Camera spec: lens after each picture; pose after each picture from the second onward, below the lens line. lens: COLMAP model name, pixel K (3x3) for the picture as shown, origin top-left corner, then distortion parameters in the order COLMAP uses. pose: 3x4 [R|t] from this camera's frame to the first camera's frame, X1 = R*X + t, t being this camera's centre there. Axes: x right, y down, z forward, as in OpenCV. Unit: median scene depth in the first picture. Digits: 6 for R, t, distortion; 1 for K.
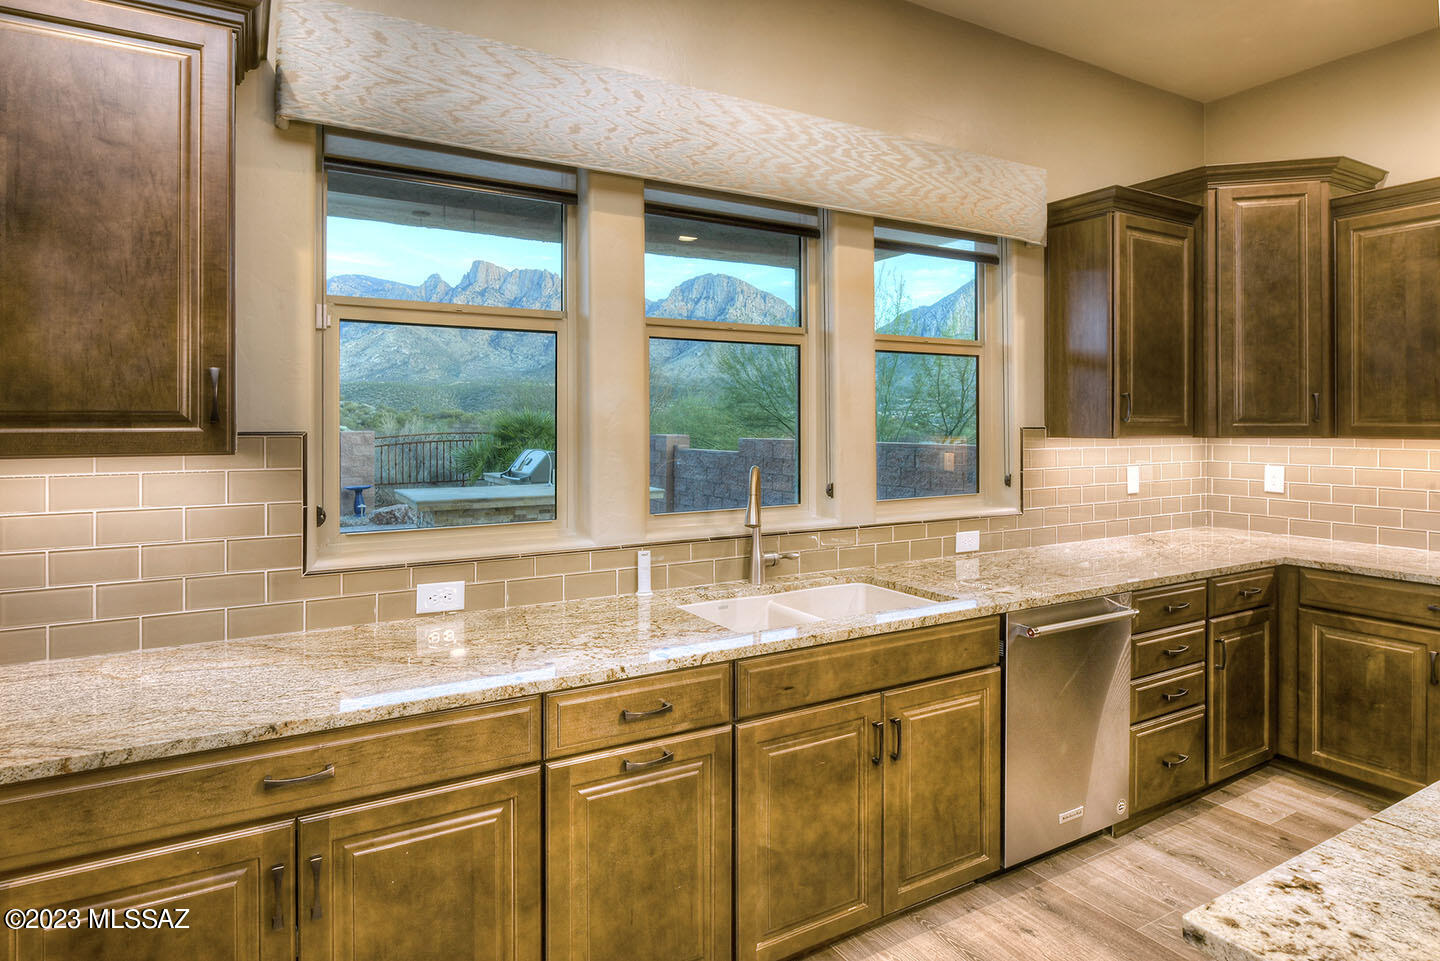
lens RADIAL K [[804.0, 0, 711.5], [0, 804.0, 422.4], [0, 0, 1]] dist [0.008194, 0.001281]
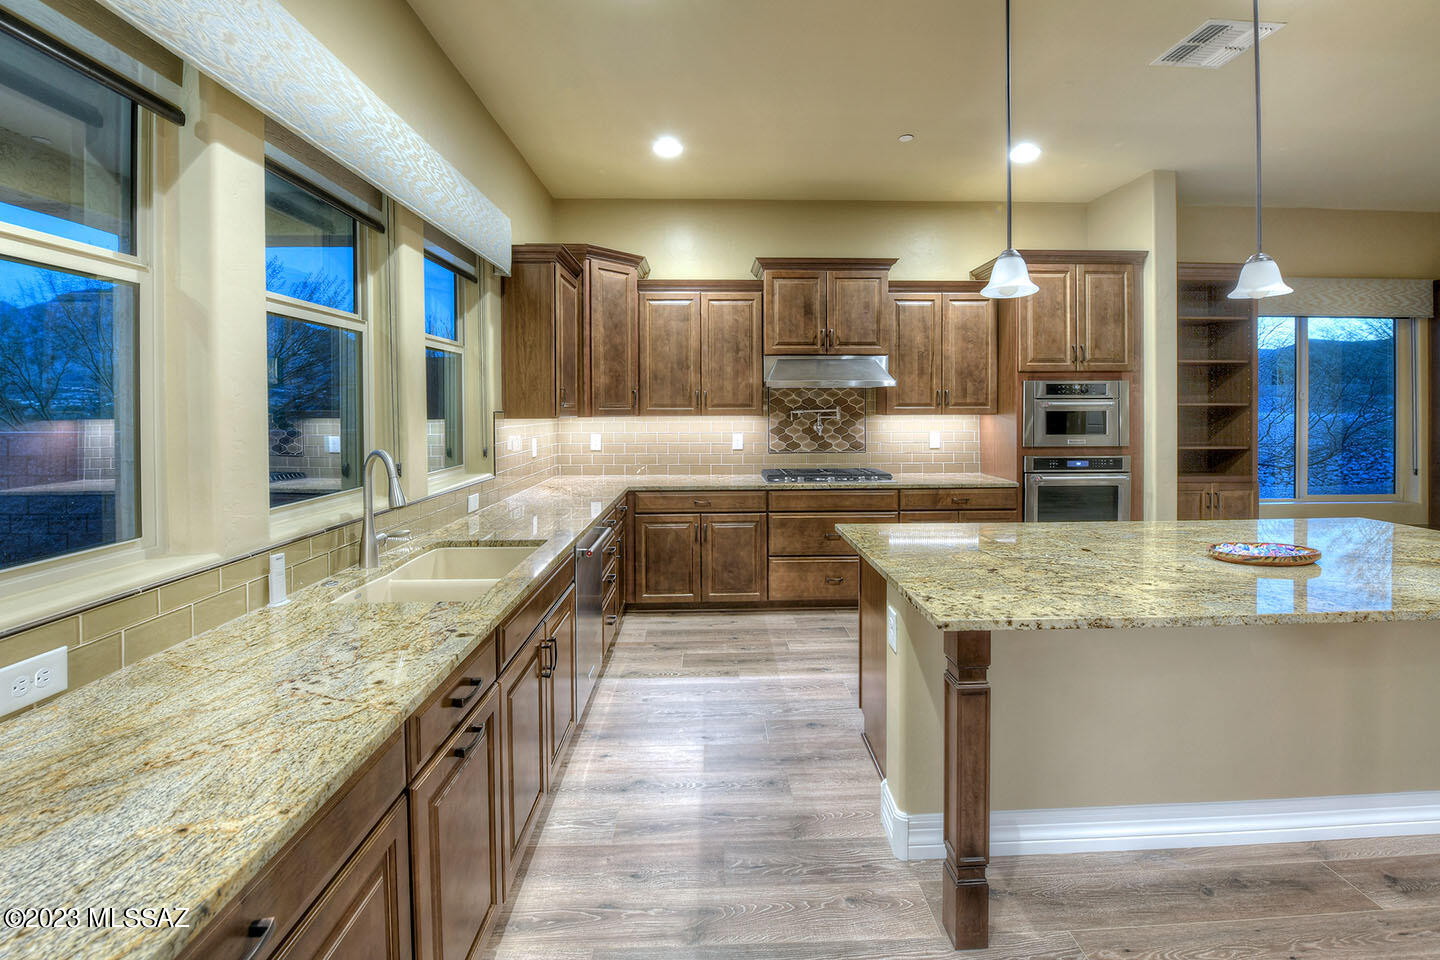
lens RADIAL K [[621.5, 0, 725.5], [0, 621.5, 416.1], [0, 0, 1]] dist [-0.011470, -0.000329]
pose [[0.476571, -0.013346, 0.879035, -0.337335], [0.004661, 0.999909, 0.012654, 0.003024], [-0.879124, -0.001933, 0.476589, 0.197242]]
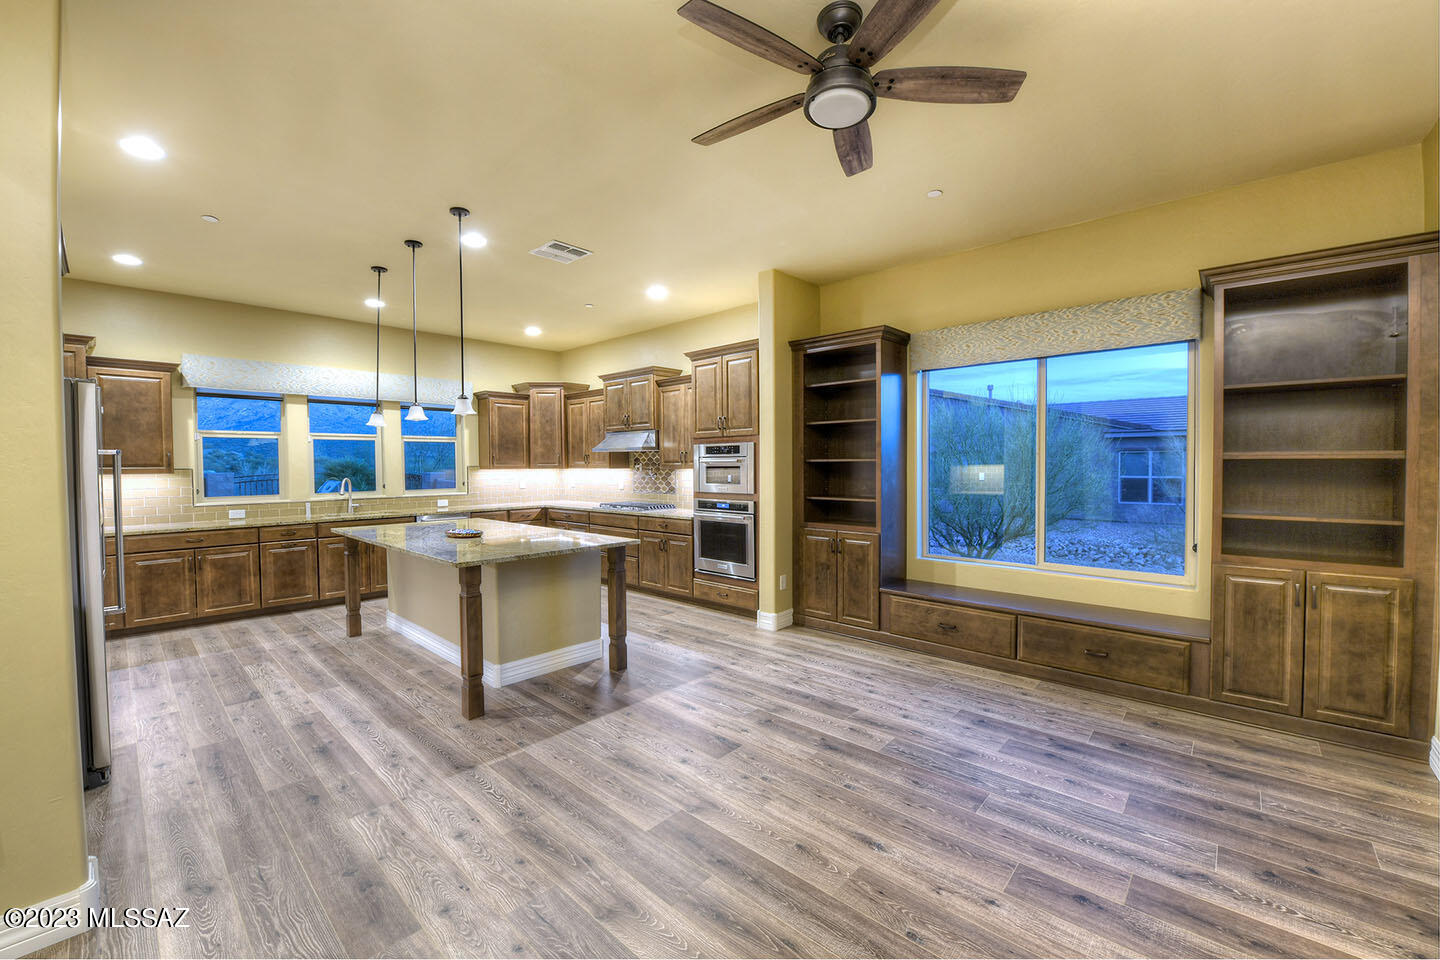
lens RADIAL K [[566.3, 0, 684.7], [0, 566.3, 479.4], [0, 0, 1]] dist [-0.014052, -0.000103]
pose [[0.962864, -0.013790, 0.269633, 0.631420], [0.006689, 0.999607, 0.027237, 0.004154], [-0.269903, -0.024422, 0.962578, -1.343494]]
